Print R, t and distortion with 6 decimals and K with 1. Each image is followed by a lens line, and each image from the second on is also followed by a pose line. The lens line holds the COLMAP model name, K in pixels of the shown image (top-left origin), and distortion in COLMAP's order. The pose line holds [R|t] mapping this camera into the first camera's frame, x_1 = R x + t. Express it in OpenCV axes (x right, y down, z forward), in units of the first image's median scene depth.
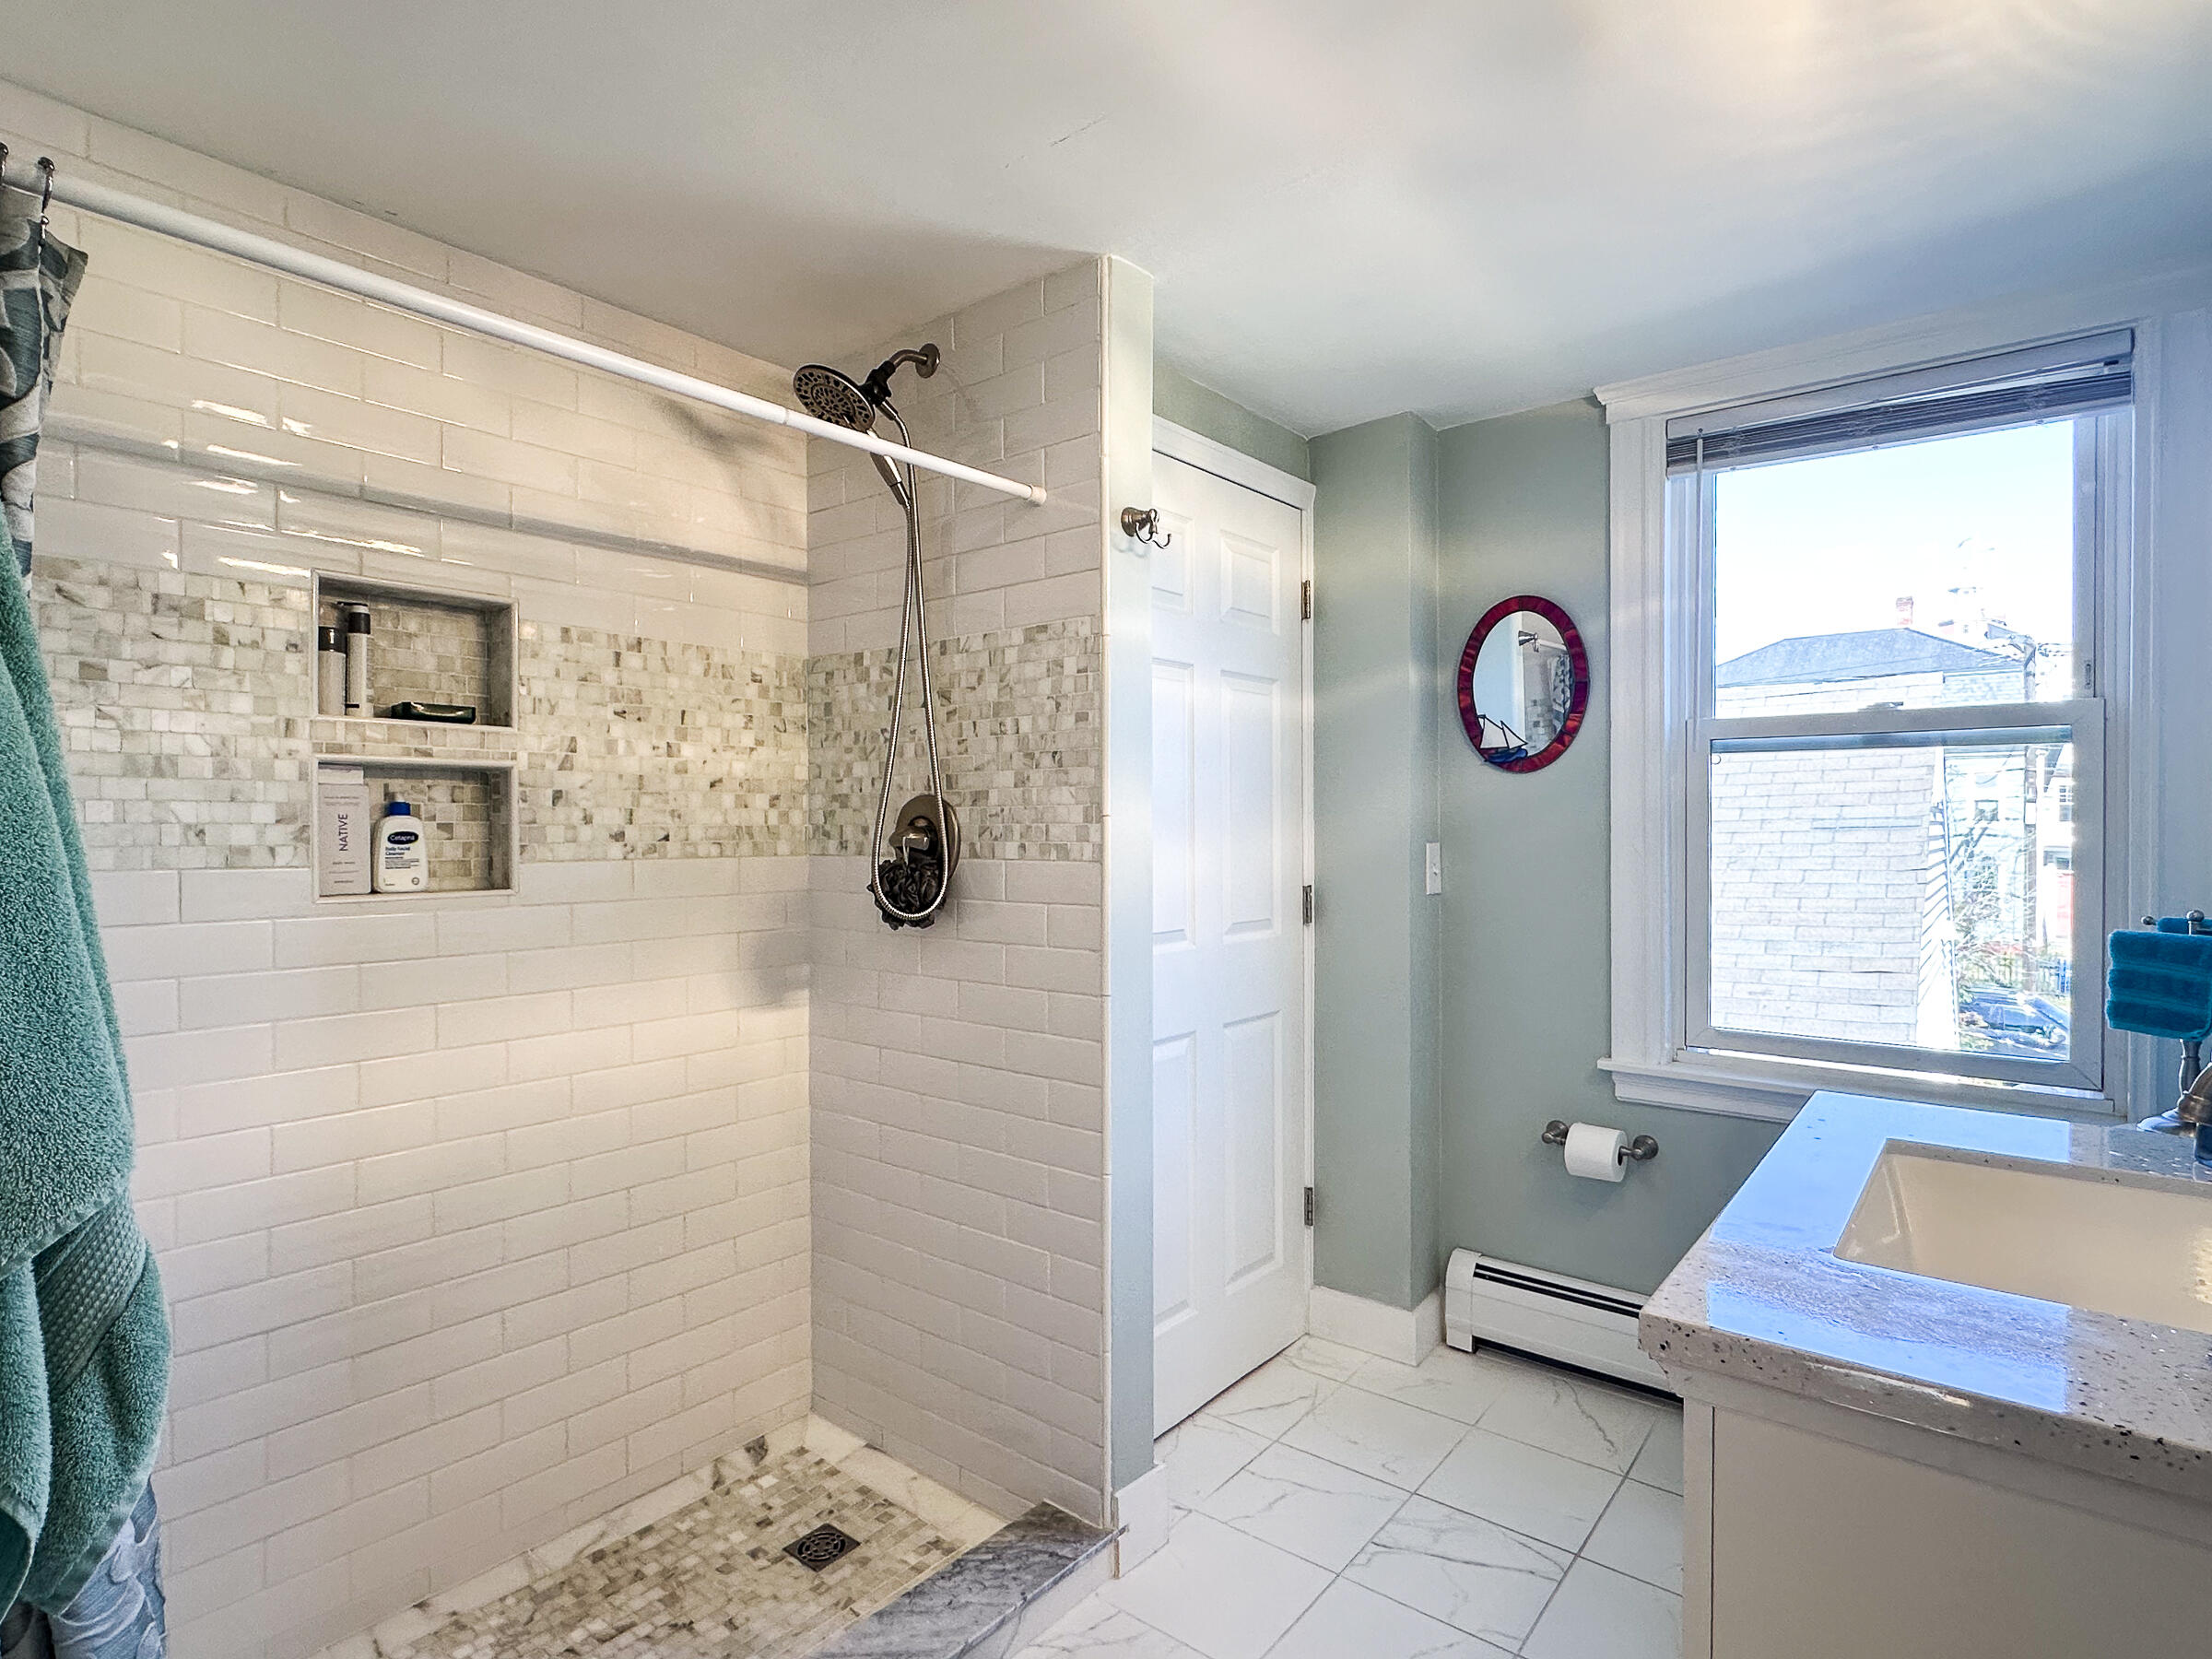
lens RADIAL K [[1150.7, 0, 1115.3], [0, 1150.7, 831.3], [0, 0, 1]] dist [-0.003427, -0.001137]
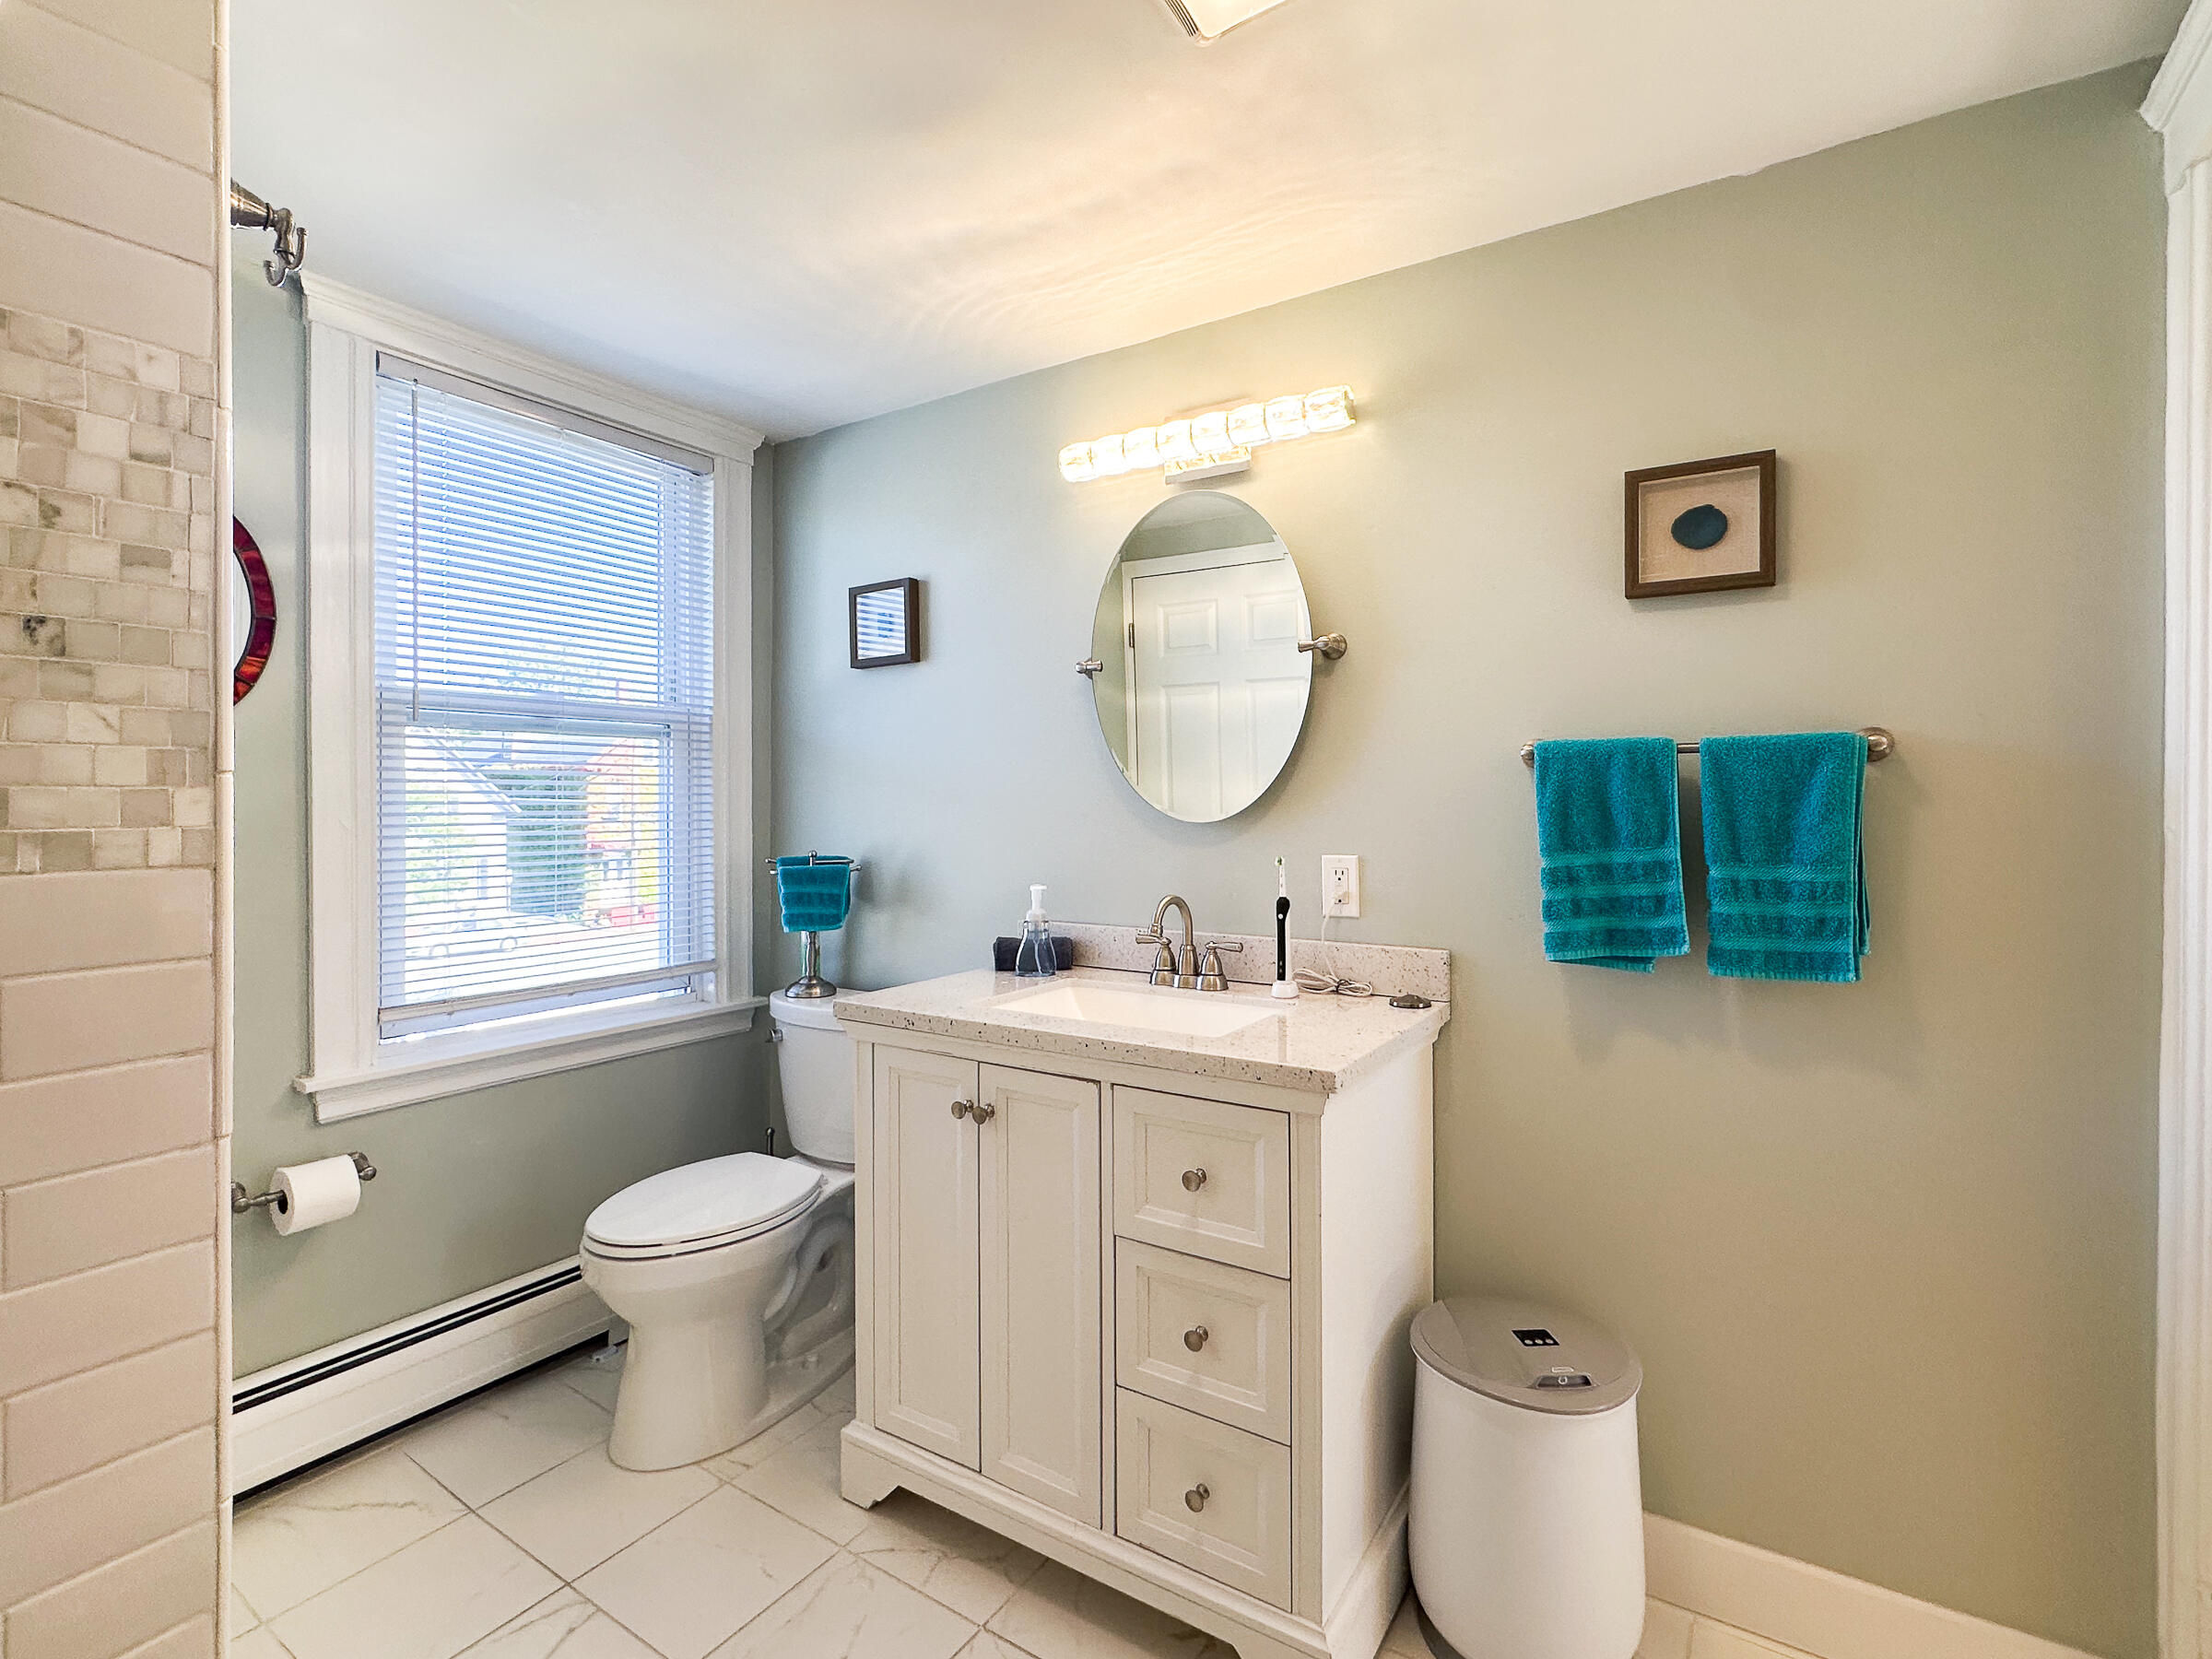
lens RADIAL K [[1029.0, 0, 1106.0], [0, 1029.0, 809.0], [0, 0, 1]] dist [-0.028552, -0.000524]
pose [[-0.102474, -0.007297, 0.994709, -0.463592], [0.009558, 0.999920, 0.008320, 0.002641], [-0.994690, 0.010360, -0.102396, 0.645204]]
